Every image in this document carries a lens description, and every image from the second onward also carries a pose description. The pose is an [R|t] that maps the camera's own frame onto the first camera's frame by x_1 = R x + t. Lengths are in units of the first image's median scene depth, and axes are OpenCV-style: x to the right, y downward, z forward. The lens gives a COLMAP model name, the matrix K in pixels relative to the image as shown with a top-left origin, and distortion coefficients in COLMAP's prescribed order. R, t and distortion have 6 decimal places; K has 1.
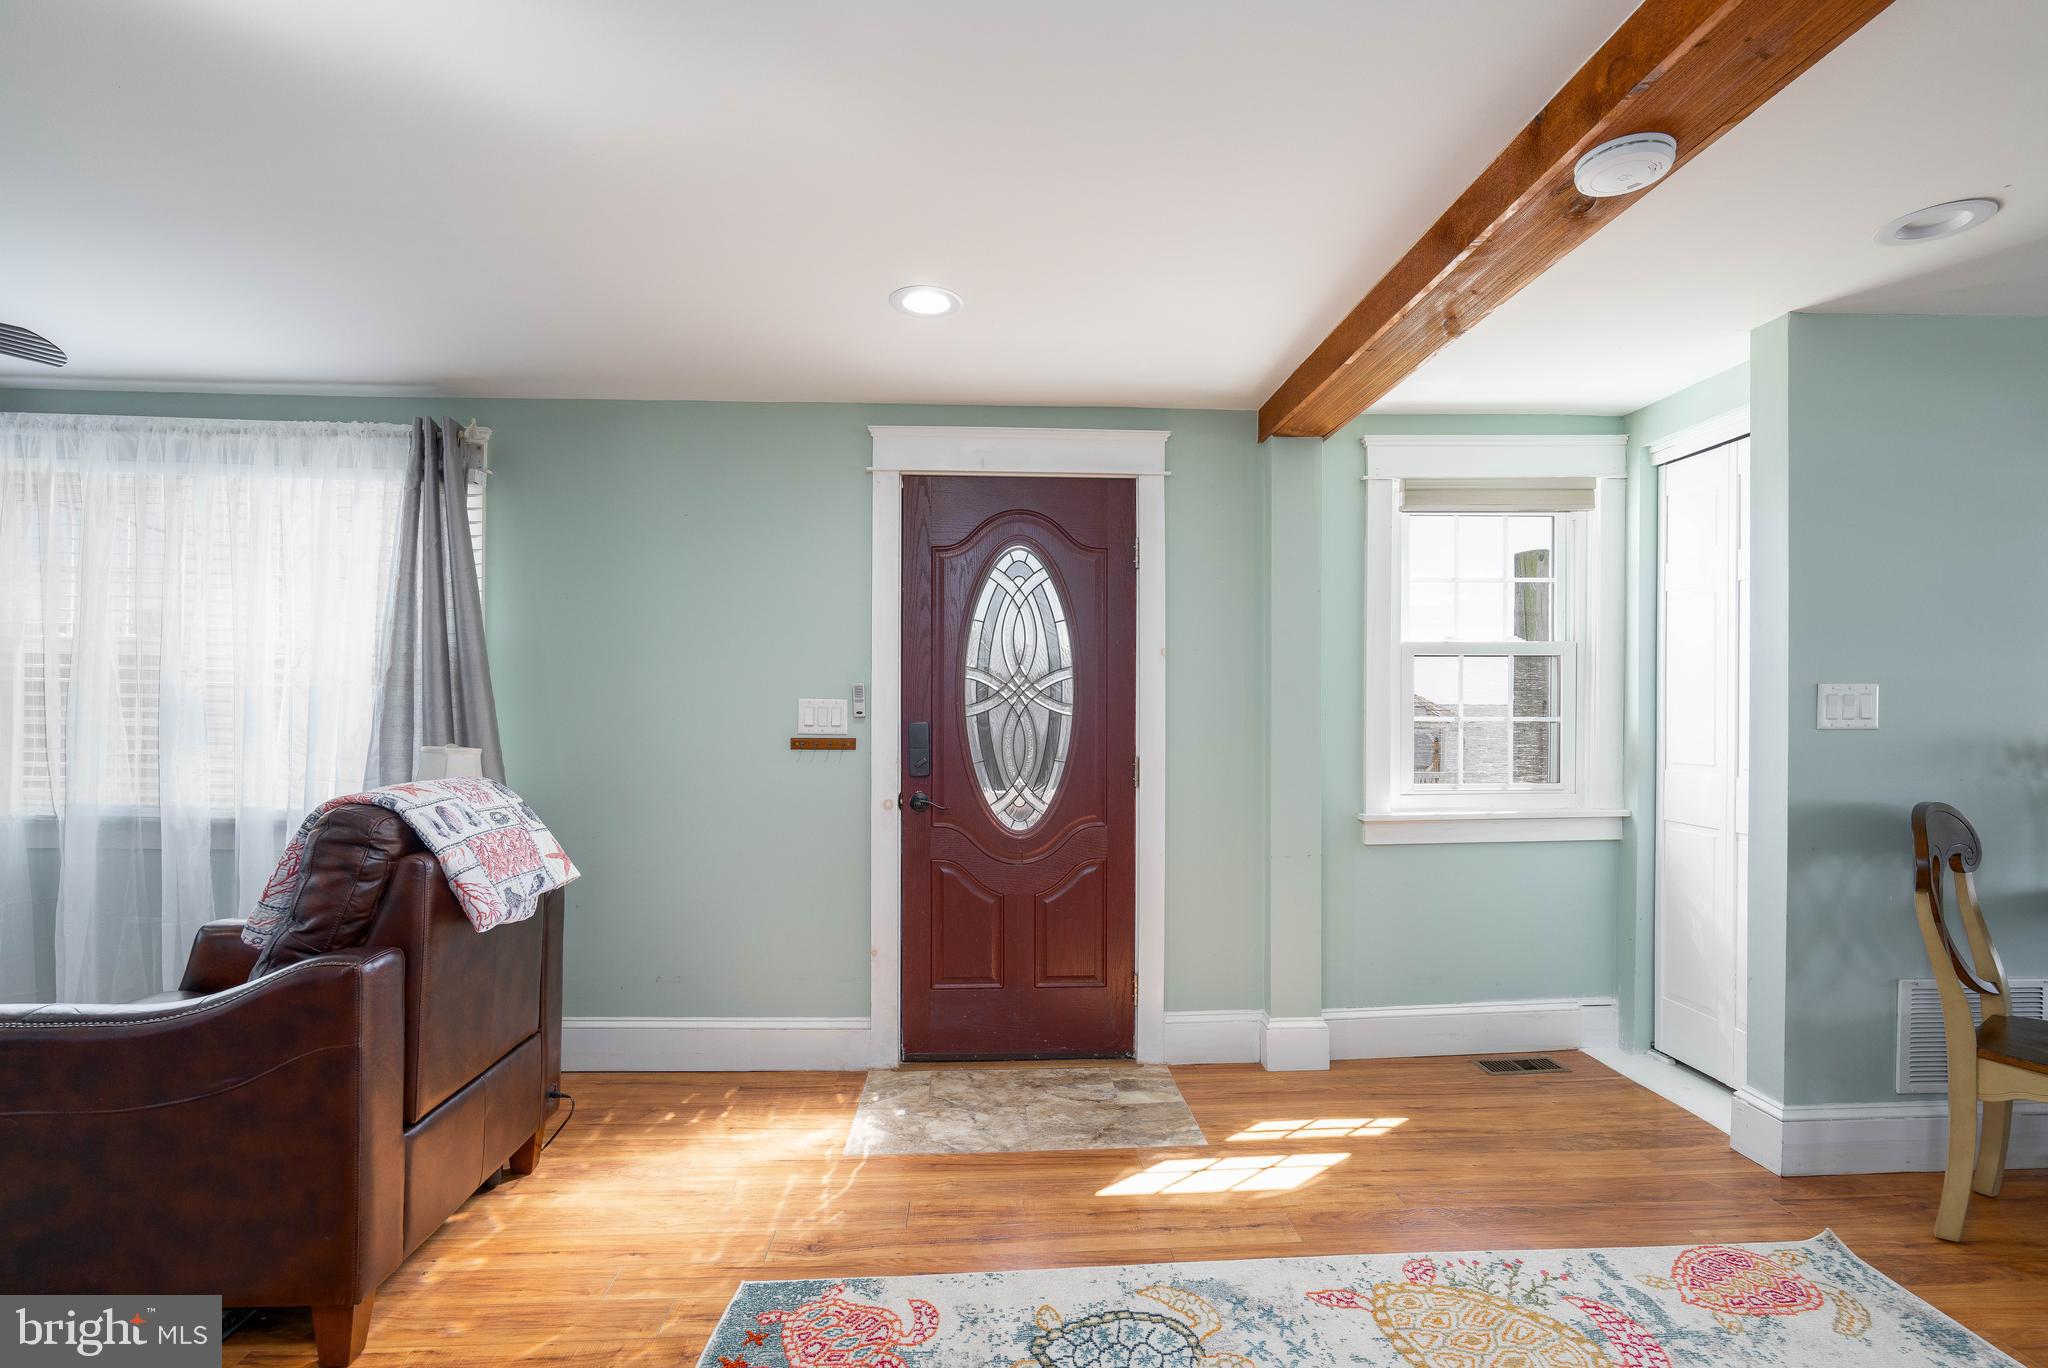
lens RADIAL K [[955.6, 0, 1023.6], [0, 955.6, 696.6], [0, 0, 1]] dist [-0.003103, 0.000355]
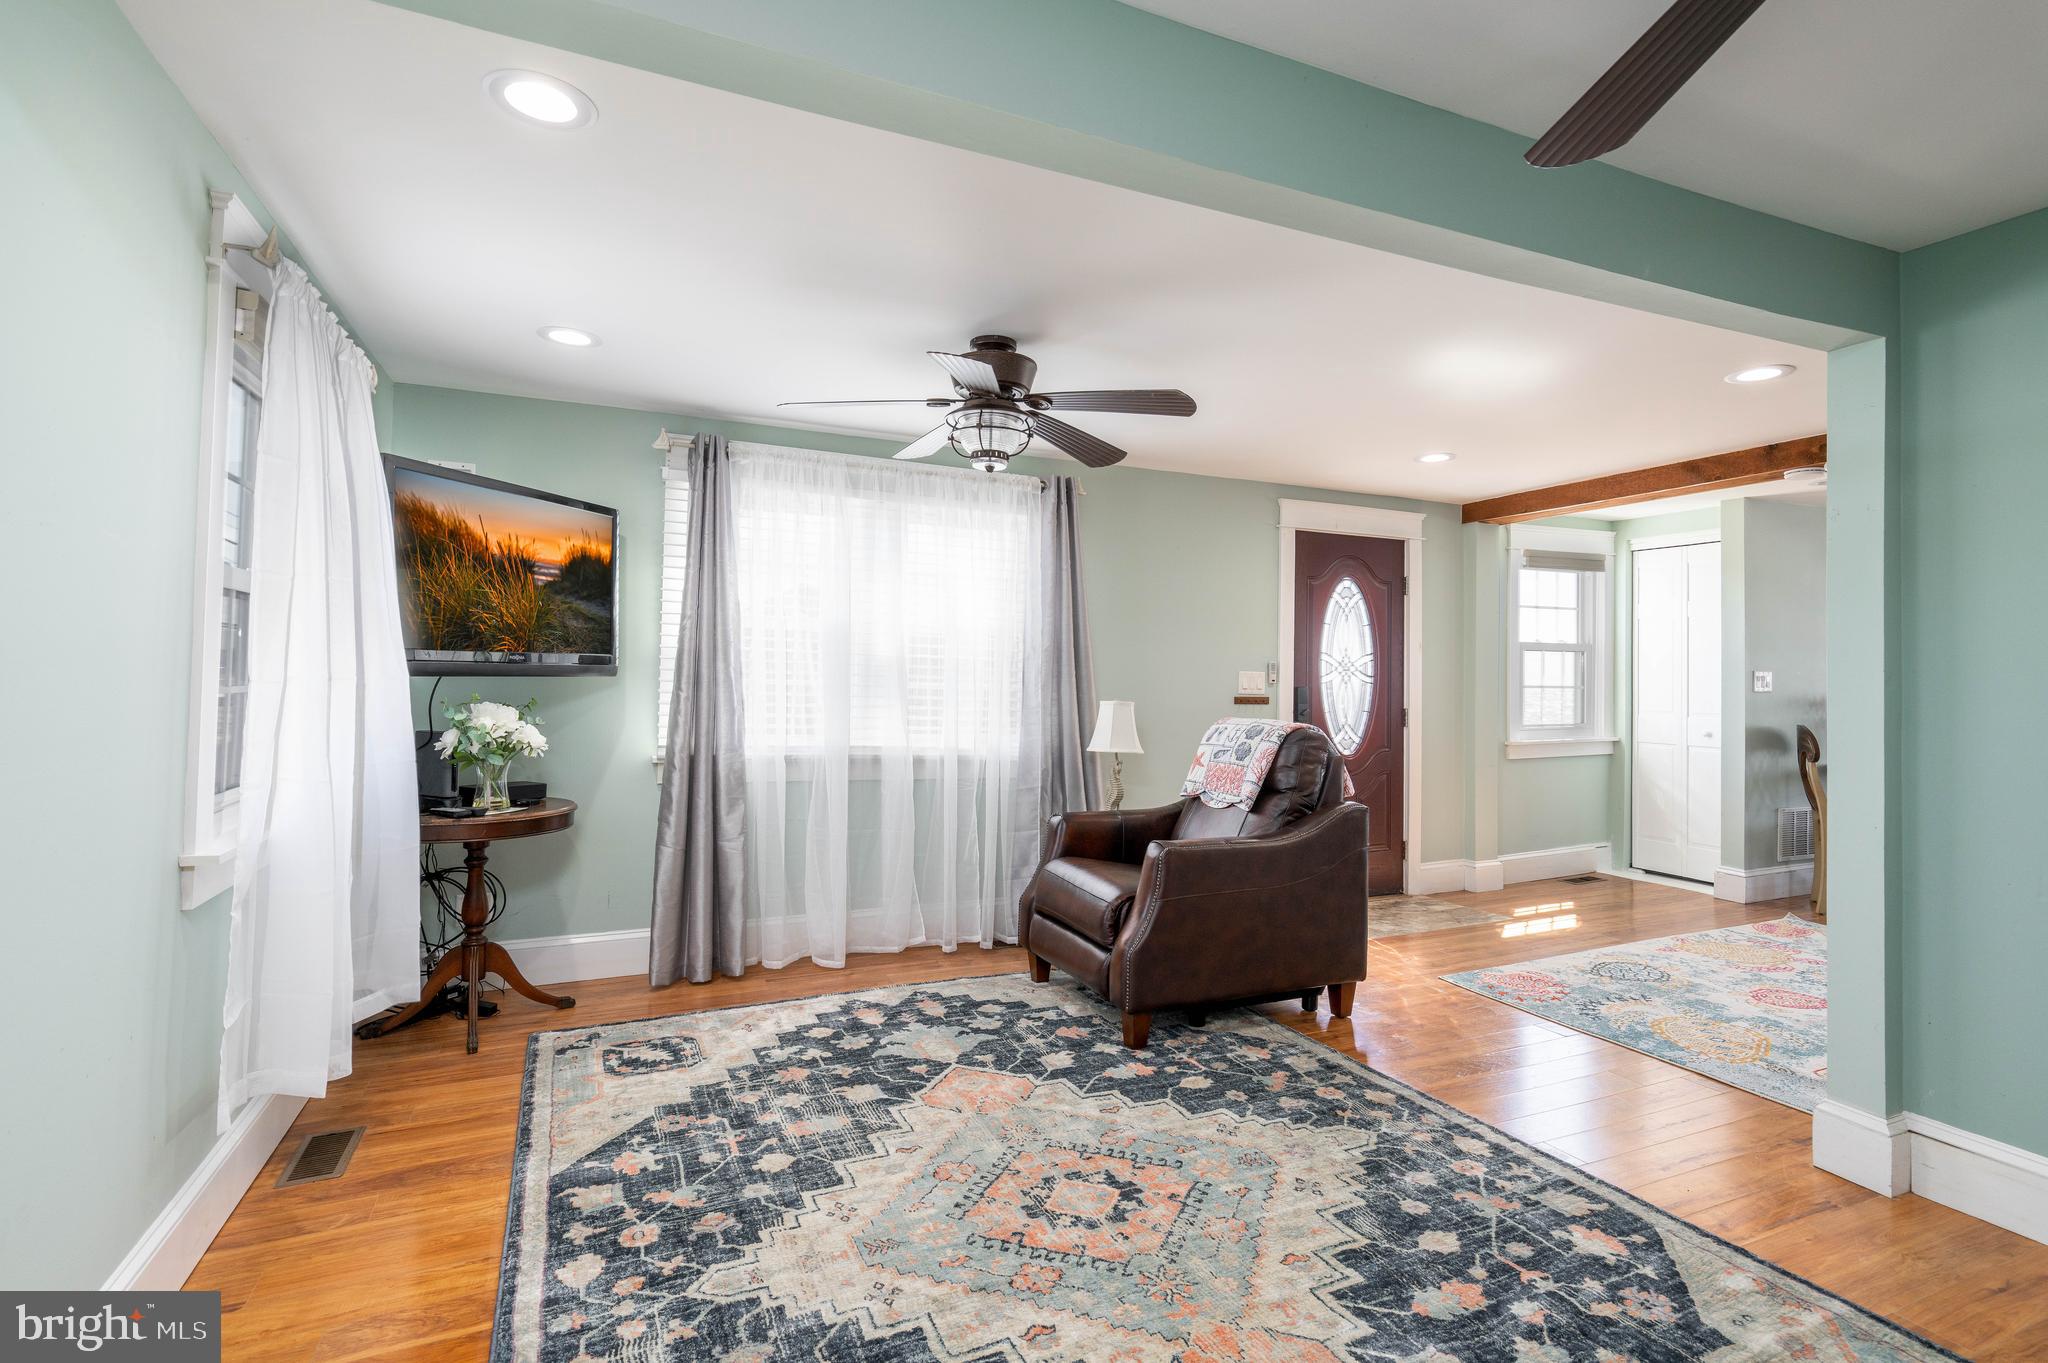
lens RADIAL K [[951.9, 0, 1021.6], [0, 951.9, 668.5], [0, 0, 1]] dist [-0.001864, 0.000320]
pose [[0.936652, 0.011407, 0.350075, -1.233764], [-0.008766, 0.999920, -0.009126, 0.016019], [-0.350151, 0.005479, 0.936677, -0.350019]]
